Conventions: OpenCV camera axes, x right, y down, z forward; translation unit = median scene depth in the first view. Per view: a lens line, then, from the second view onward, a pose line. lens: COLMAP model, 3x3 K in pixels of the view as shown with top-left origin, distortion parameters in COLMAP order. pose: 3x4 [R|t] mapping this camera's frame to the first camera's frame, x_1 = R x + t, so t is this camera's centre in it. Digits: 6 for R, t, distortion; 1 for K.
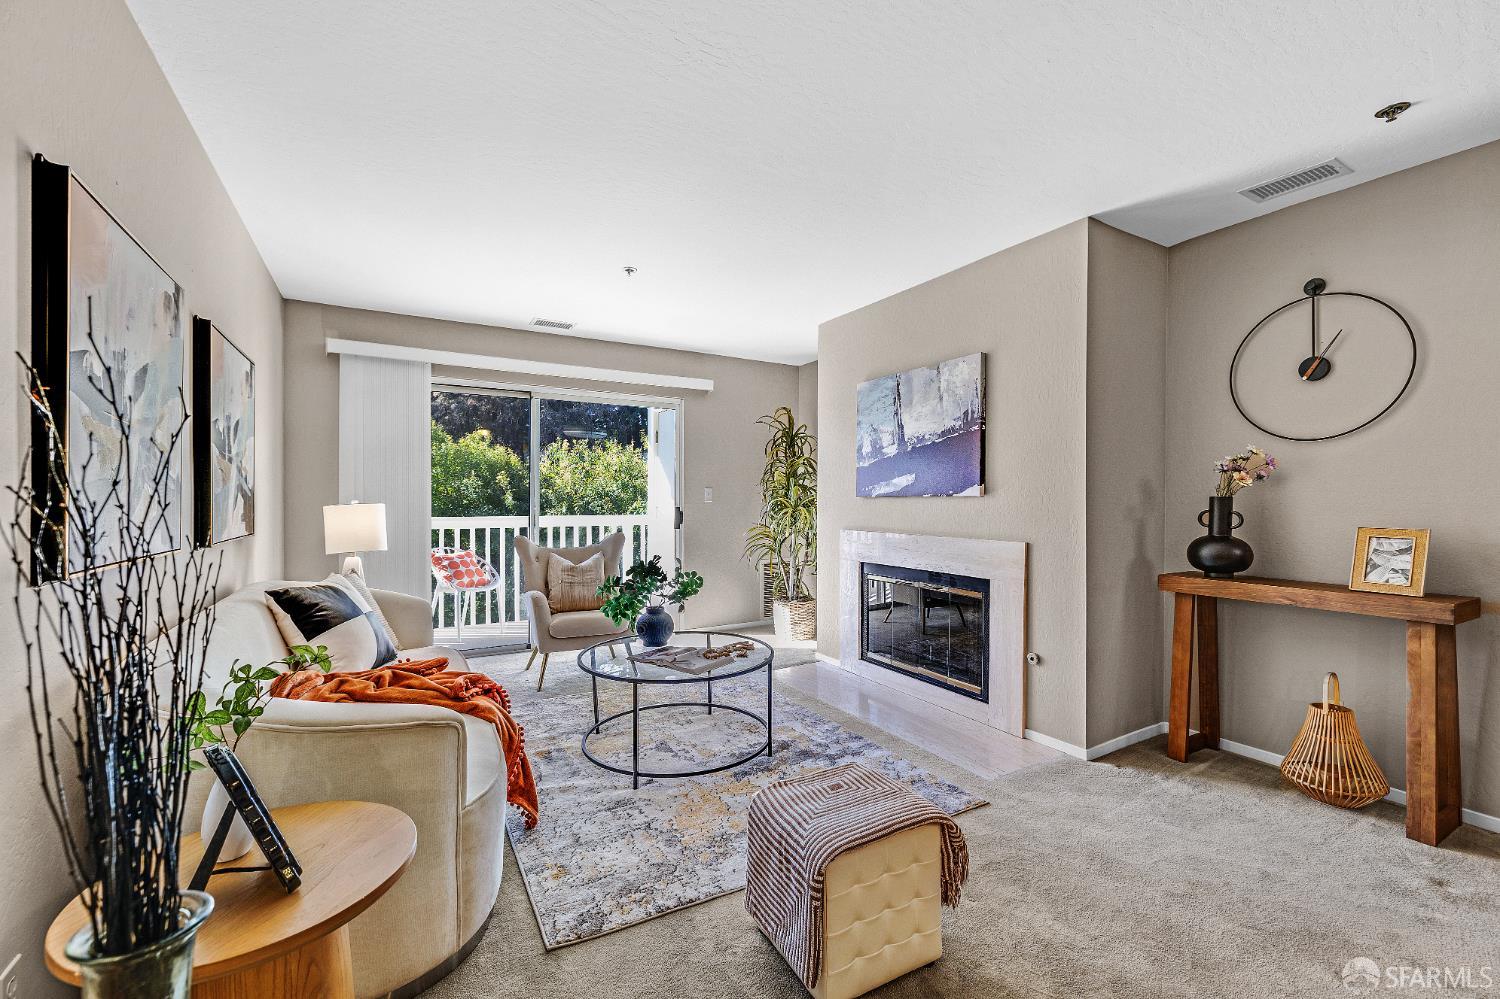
lens RADIAL K [[621.0, 0, 748.2], [0, 621.0, 507.2], [0, 0, 1]] dist [-0.002655, -0.000068]
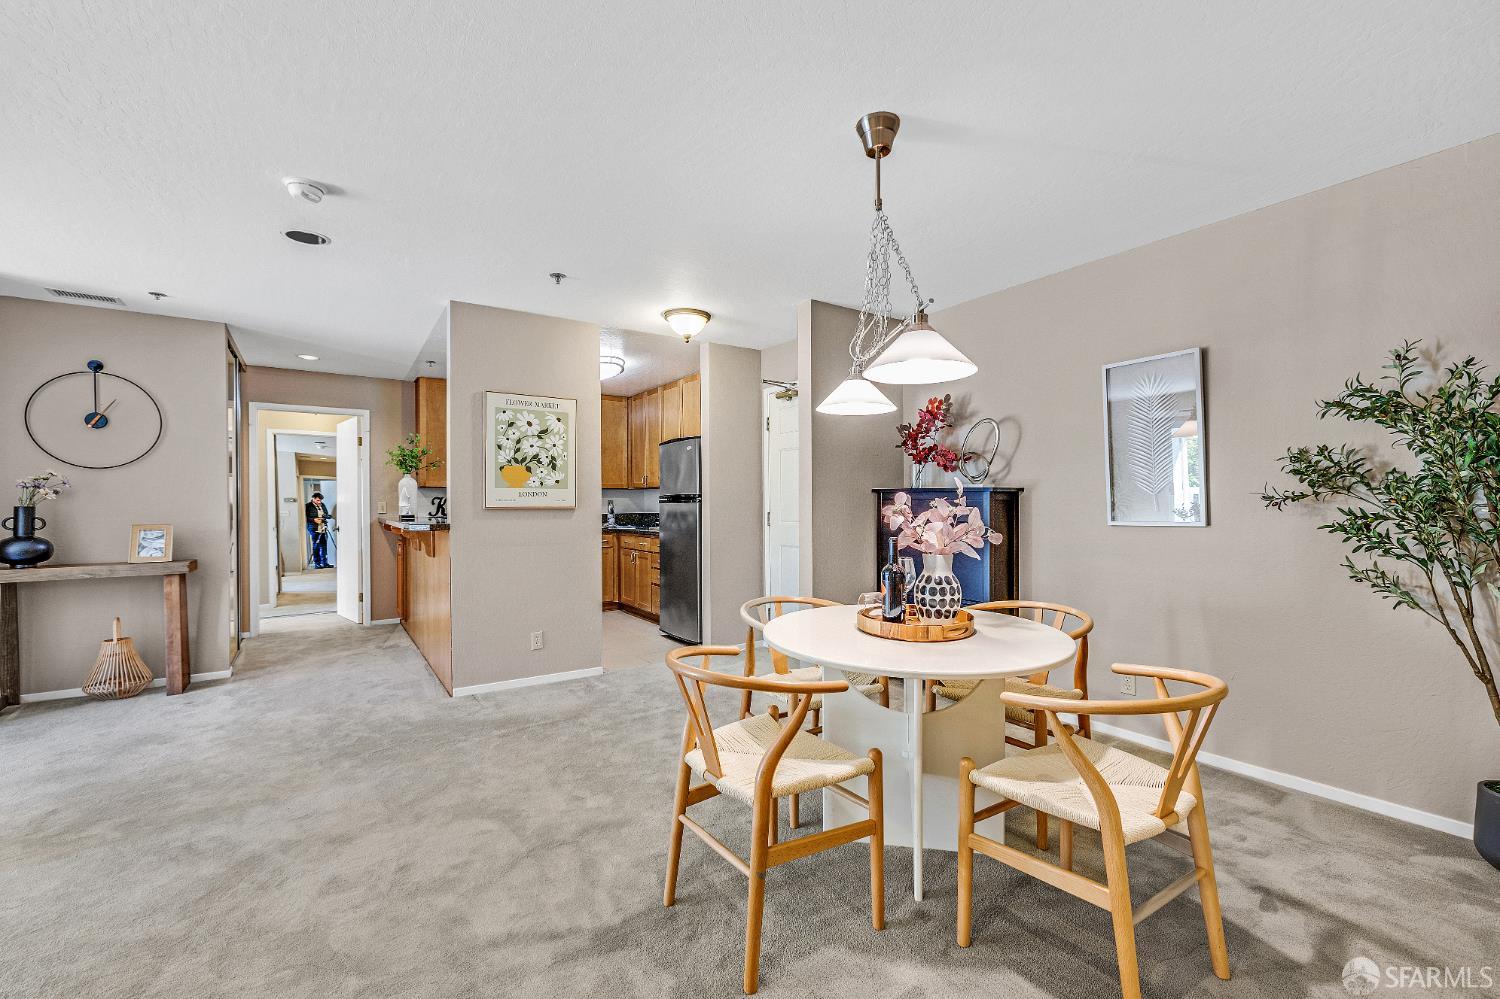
lens RADIAL K [[621.0, 0, 743.1], [0, 621.0, 507.4], [0, 0, 1]] dist [-0.002655, -0.000068]
pose [[-0.068692, -0.014601, 0.997531, -0.666083], [0.011297, 0.999817, 0.015412, -0.018293], [-0.997574, 0.012328, -0.068515, -0.439431]]
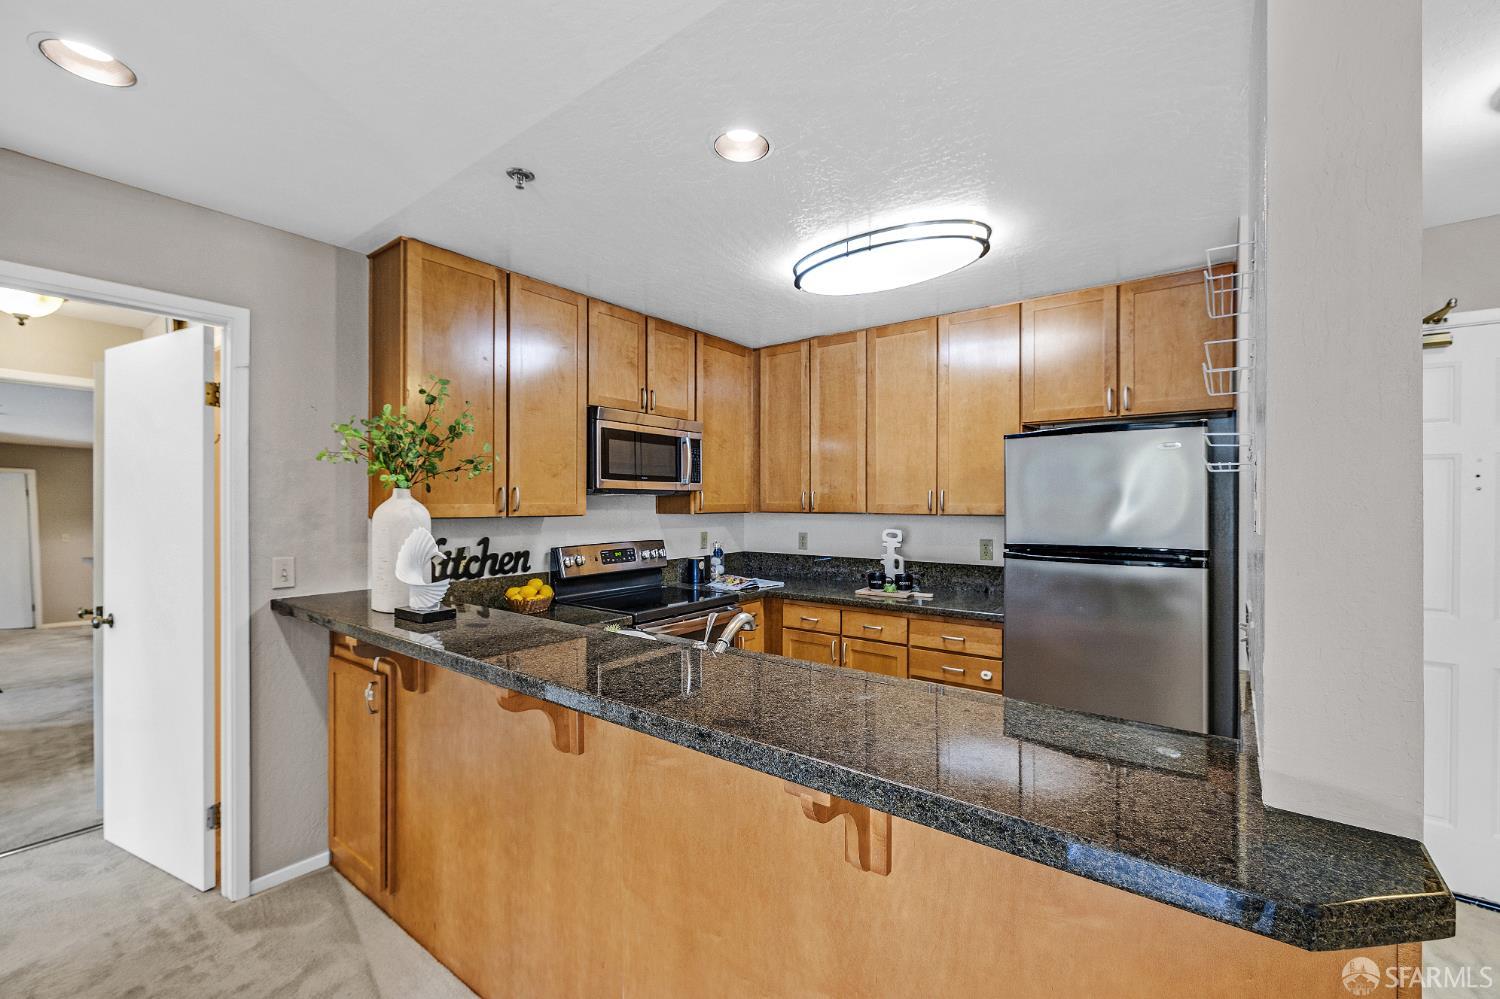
lens RADIAL K [[621.0, 0, 756.9], [0, 621.0, 505.4], [0, 0, 1]] dist [-0.002655, -0.000068]
pose [[-0.389741, -0.011627, 0.920851, 0.679615], [0.002039, 0.999907, 0.013488, -0.102872], [-0.920922, 0.007134, -0.389681, 0.479822]]
